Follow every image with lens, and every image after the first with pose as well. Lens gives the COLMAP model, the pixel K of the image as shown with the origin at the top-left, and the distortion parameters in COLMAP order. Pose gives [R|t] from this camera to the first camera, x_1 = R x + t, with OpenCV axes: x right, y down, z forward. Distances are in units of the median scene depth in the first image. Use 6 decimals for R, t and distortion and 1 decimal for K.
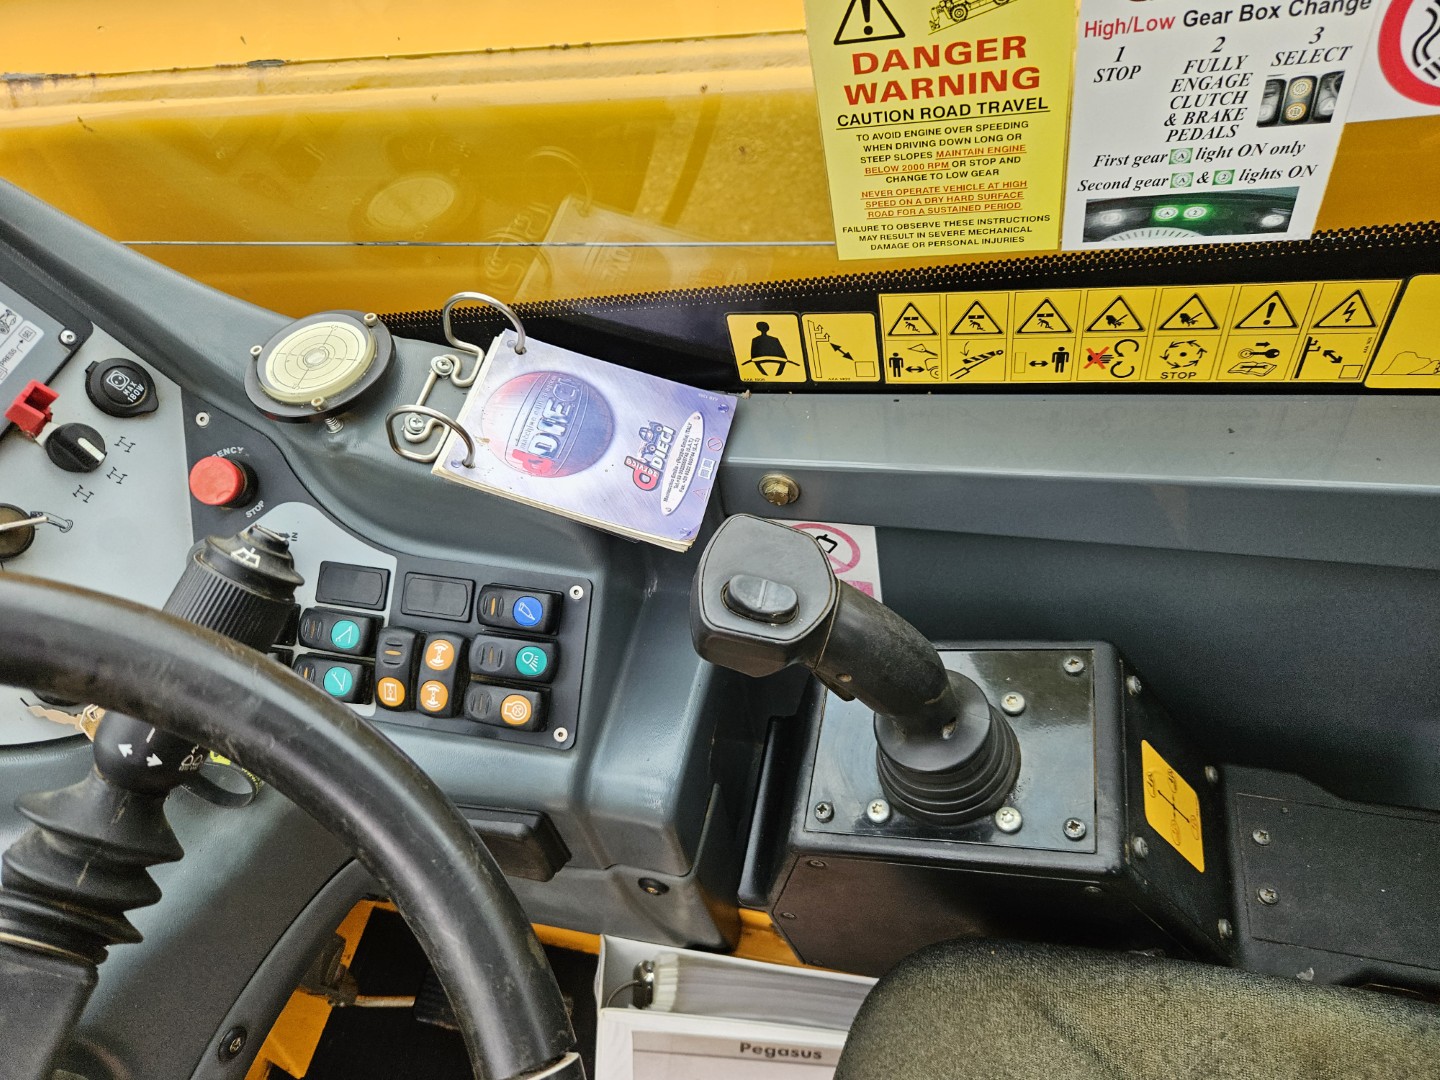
lens RADIAL K [[951.3, 0, 715.1], [0, 951.3, 546.1], [0, 0, 1]] dist [0.082938, -0.076784]
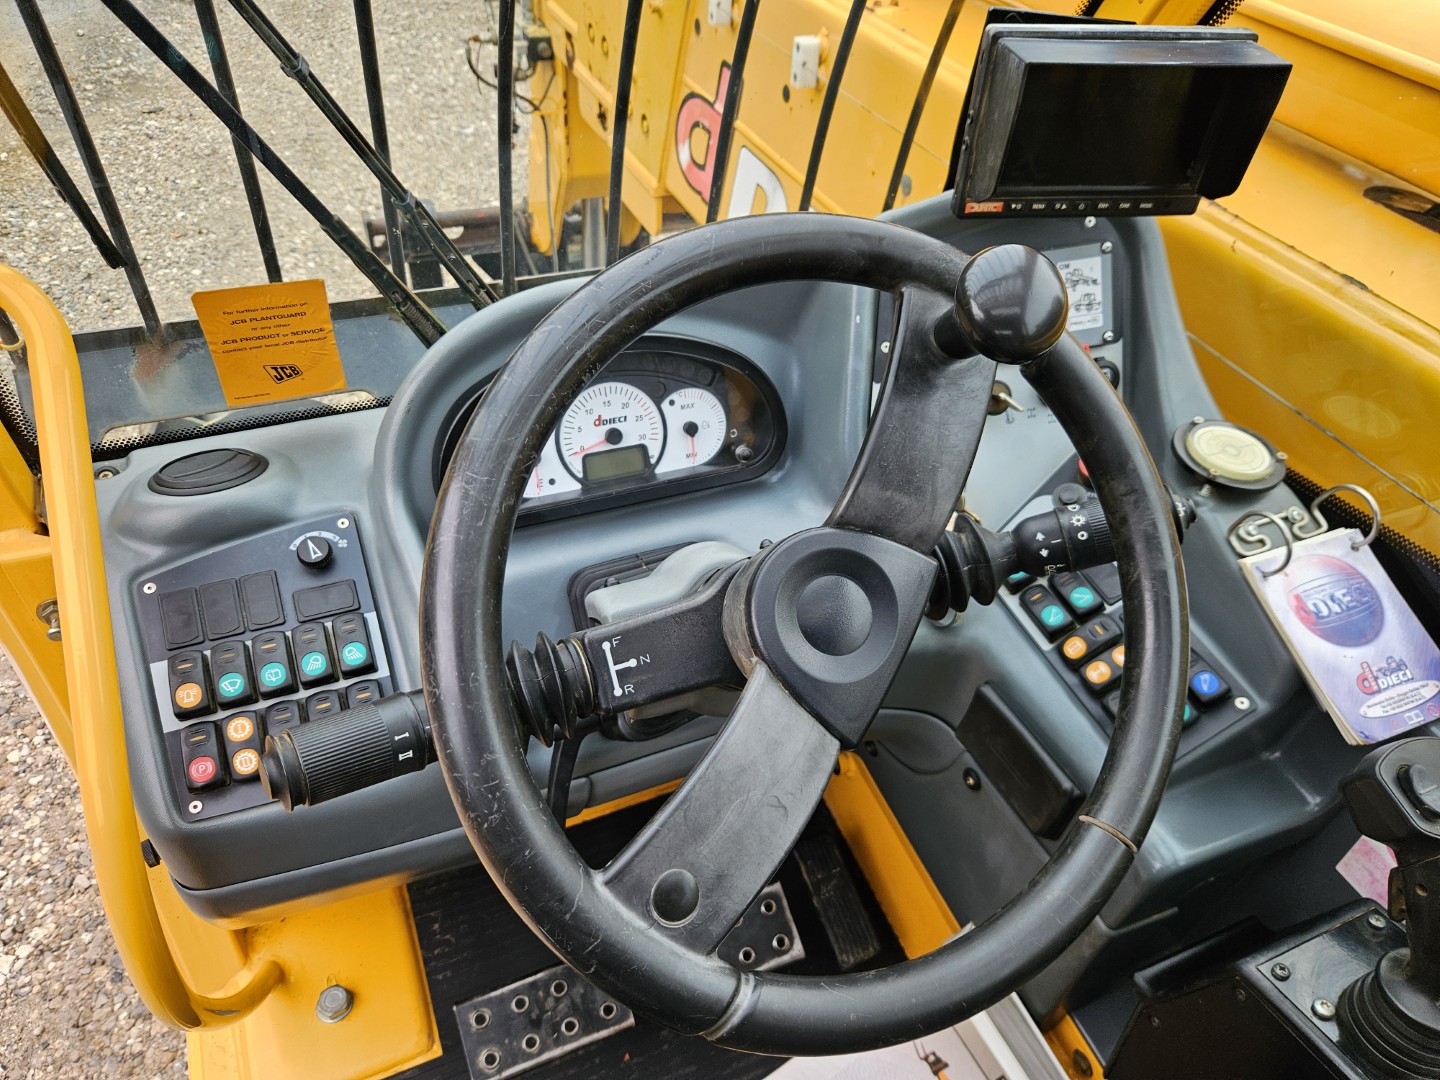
lens RADIAL K [[1012.7, 0, 720.4], [0, 1012.7, 570.3], [0, 0, 1]] dist [0.031205, -0.003461]
pose [[0.574120, 0.698031, -0.427947, -0.086516], [-0.749978, 0.658041, 0.067196, 0.364508], [0.328512, 0.282372, 0.901302, -0.505808]]
